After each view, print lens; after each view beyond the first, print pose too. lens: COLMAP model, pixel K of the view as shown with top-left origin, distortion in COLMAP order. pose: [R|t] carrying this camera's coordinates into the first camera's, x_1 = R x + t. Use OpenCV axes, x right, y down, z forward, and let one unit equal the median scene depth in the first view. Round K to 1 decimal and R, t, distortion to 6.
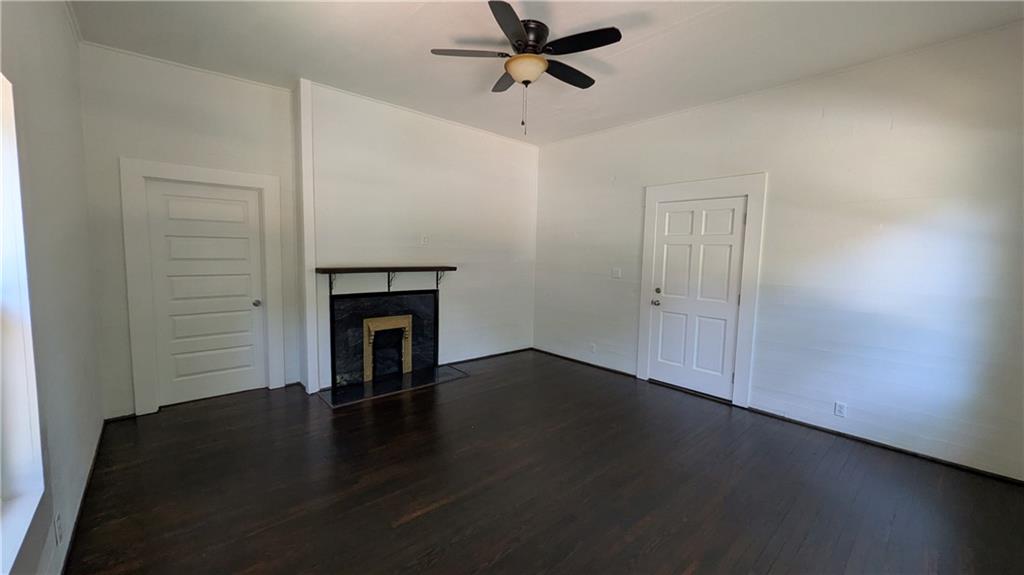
lens RADIAL K [[393.1, 0, 513.6], [0, 393.1, 282.1], [0, 0, 1]] dist [0.002065, 0.000038]
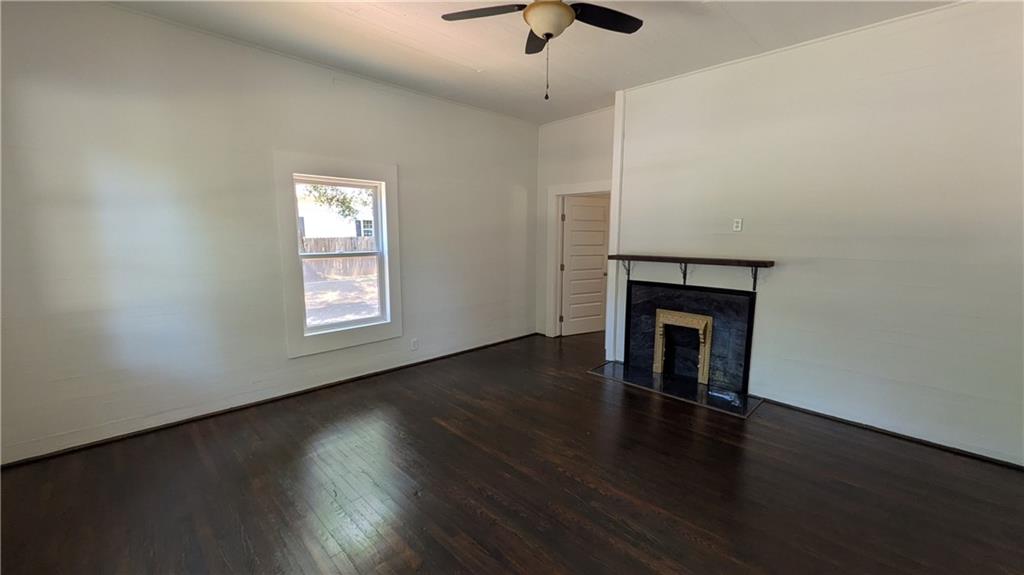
lens RADIAL K [[393.1, 0, 513.6], [0, 393.1, 282.1], [0, 0, 1]] dist [0.002065, 0.000038]
pose [[0.062904, 0.095889, -0.993403, 0.557971], [-0.087355, 0.992082, 0.090230, -0.029156], [0.994189, 0.081103, 0.070782, 0.555890]]
